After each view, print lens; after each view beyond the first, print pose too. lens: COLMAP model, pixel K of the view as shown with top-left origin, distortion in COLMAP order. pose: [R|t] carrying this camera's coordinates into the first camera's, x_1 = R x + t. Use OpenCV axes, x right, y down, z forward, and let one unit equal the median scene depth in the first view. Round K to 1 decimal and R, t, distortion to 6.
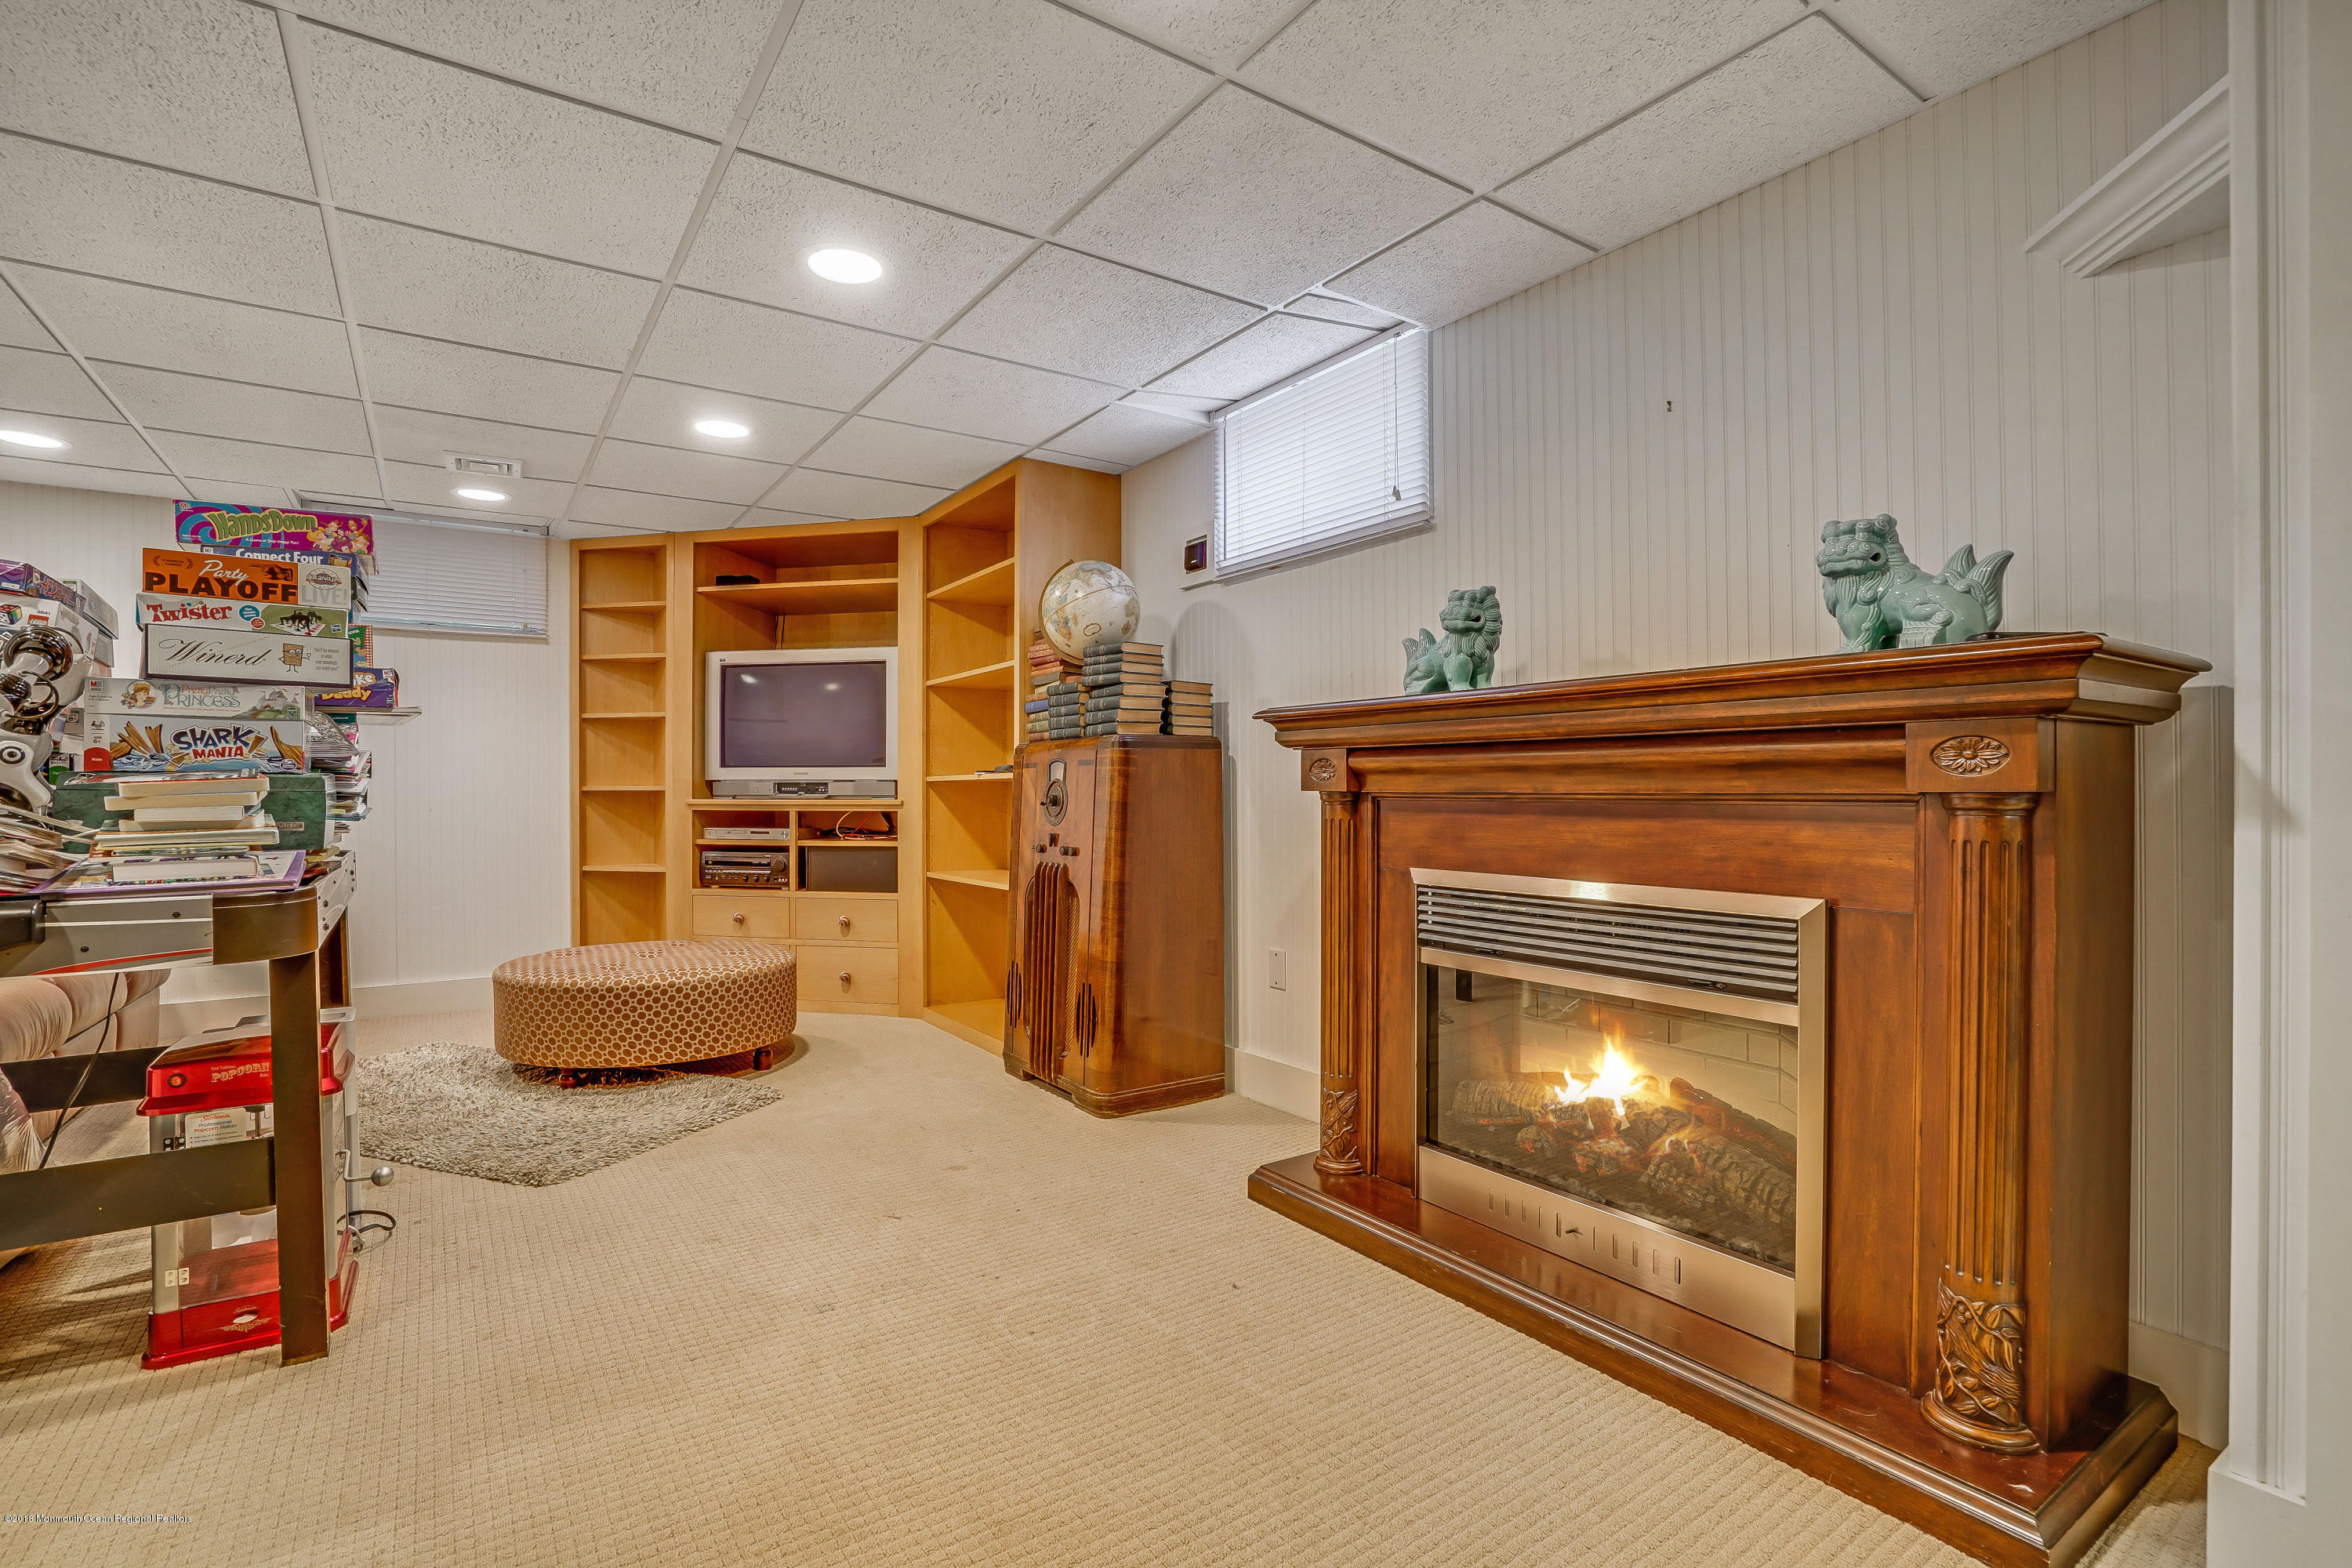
lens RADIAL K [[1087.2, 0, 1171.0], [0, 1087.2, 780.9], [0, 0, 1]] dist [-0.023973, 0.003347]
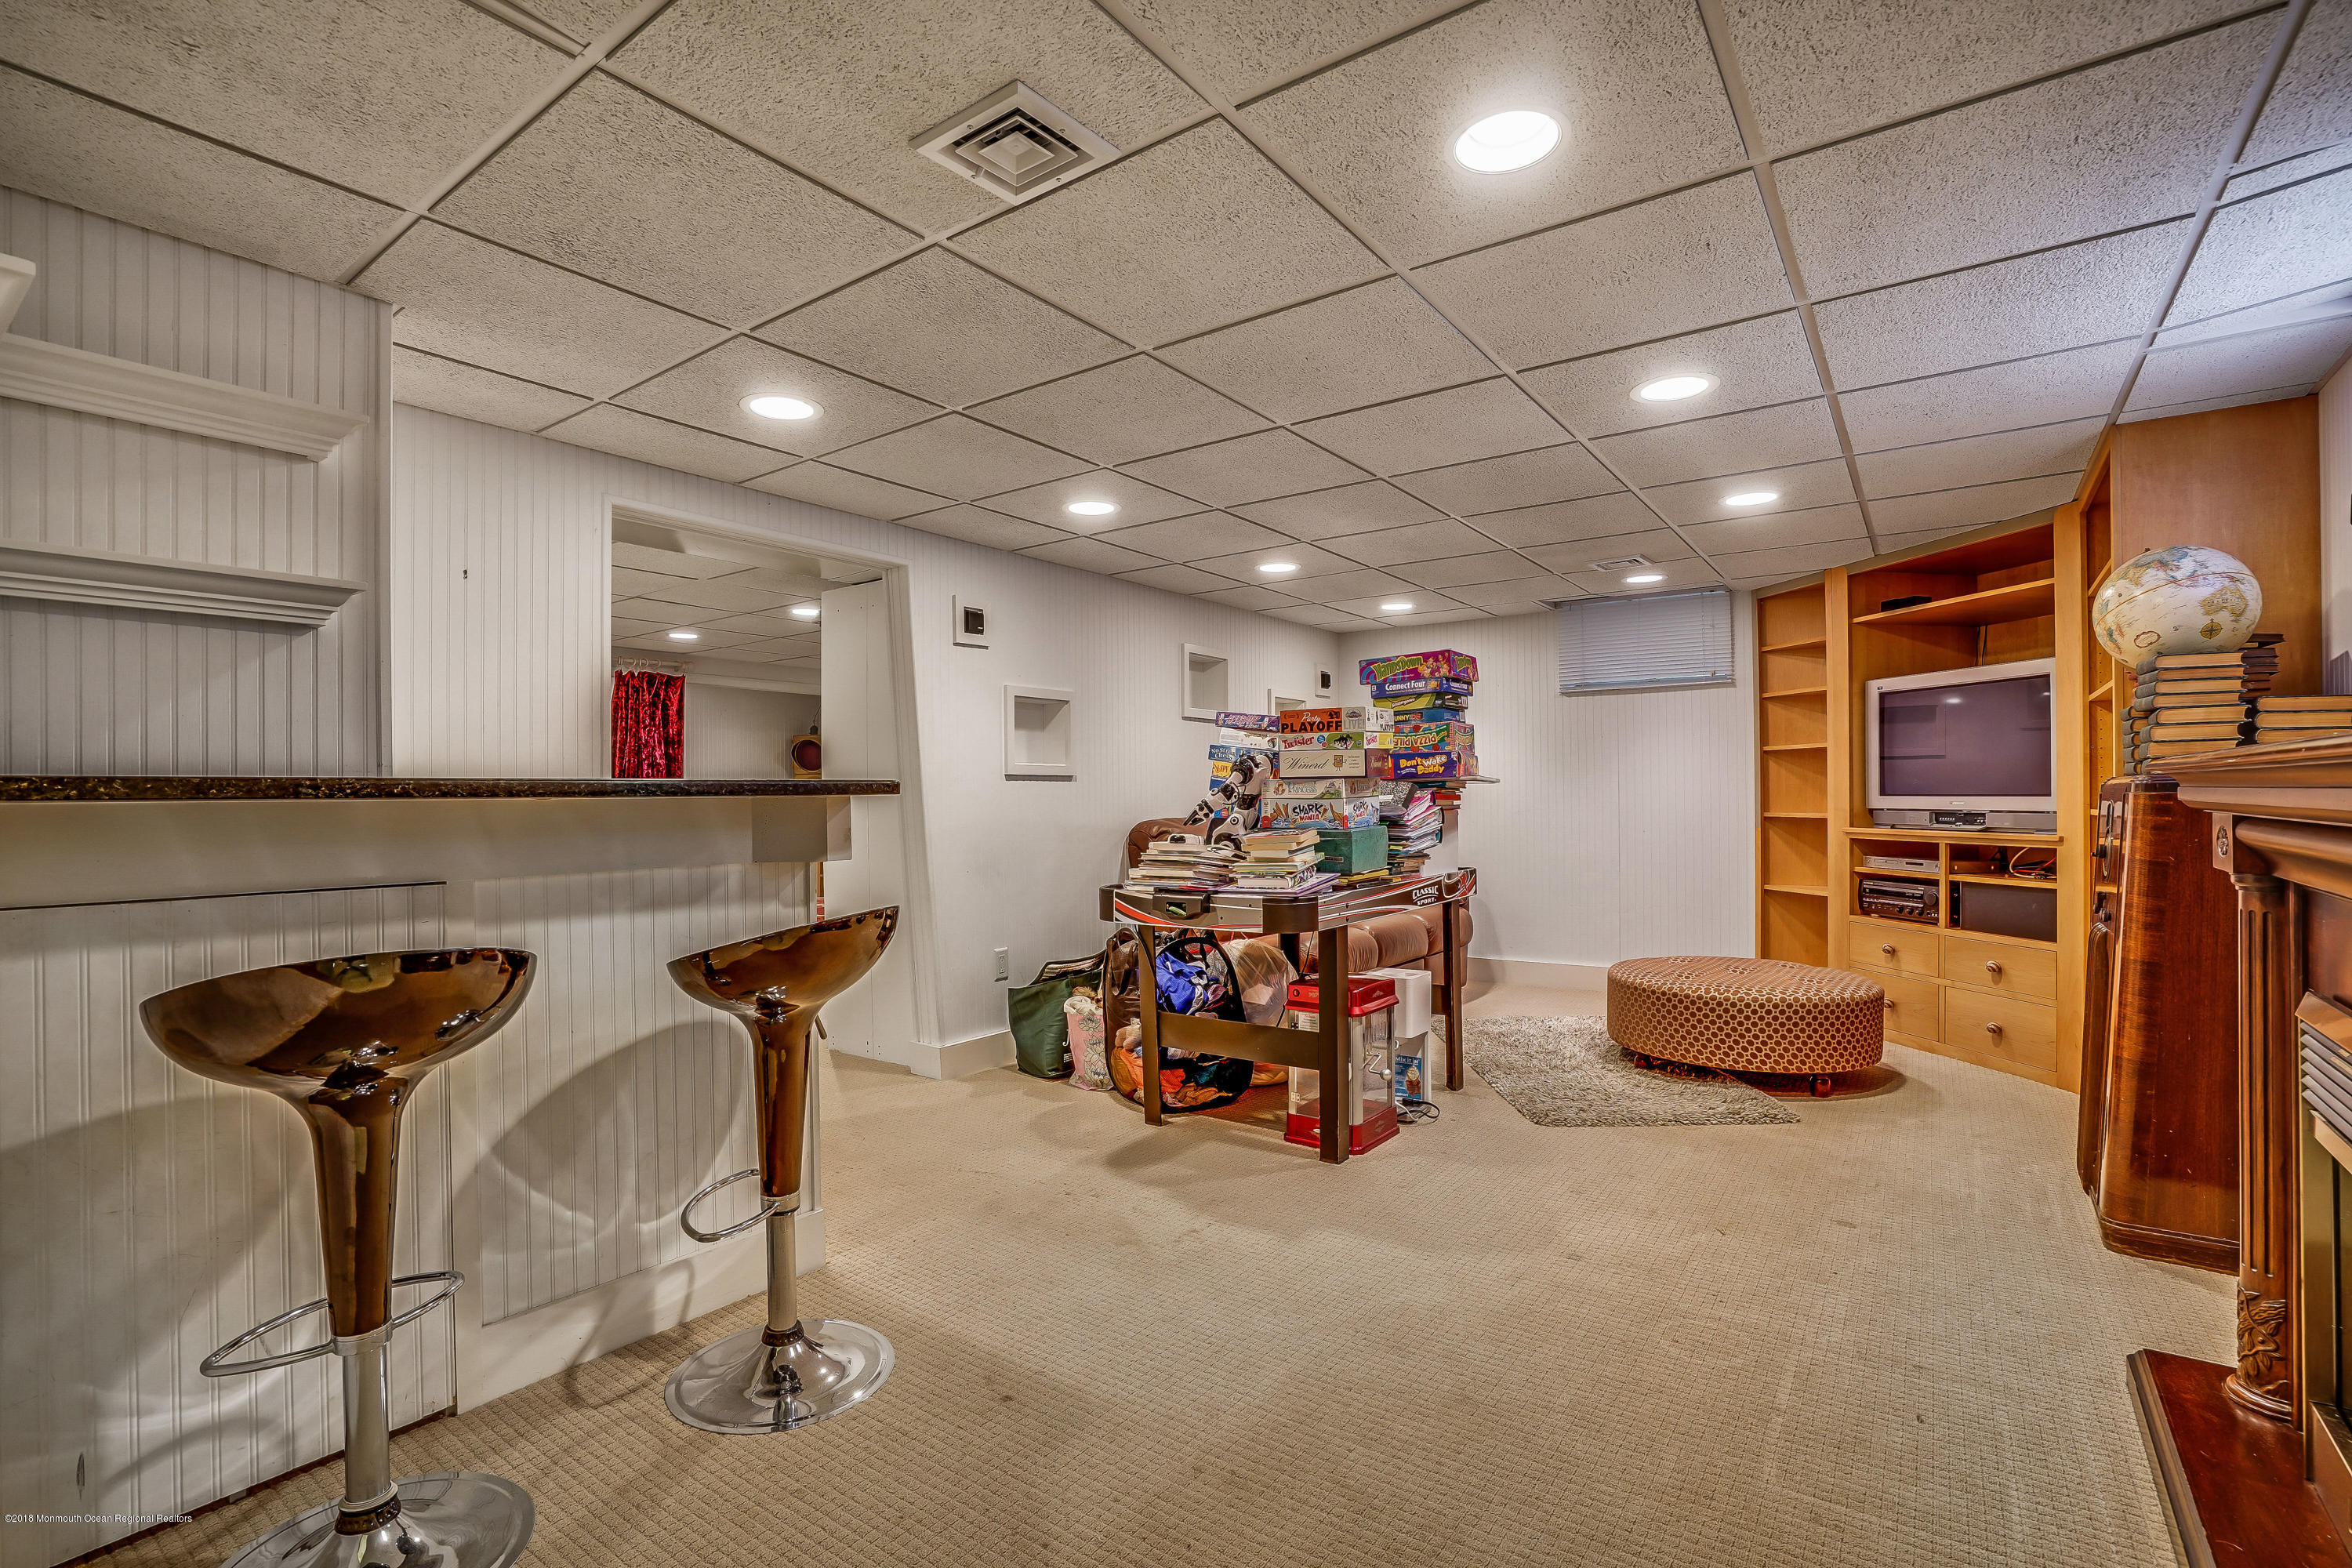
lens RADIAL K [[1087.2, 0, 1180.9], [0, 1087.2, 786.3], [0, 0, 1]] dist [-0.023973, 0.003347]
pose [[0.366513, -0.008365, -0.930375, 0.282837], [0.014731, 0.999886, -0.003187, -0.028786], [0.930296, -0.012537, 0.366595, 0.042290]]
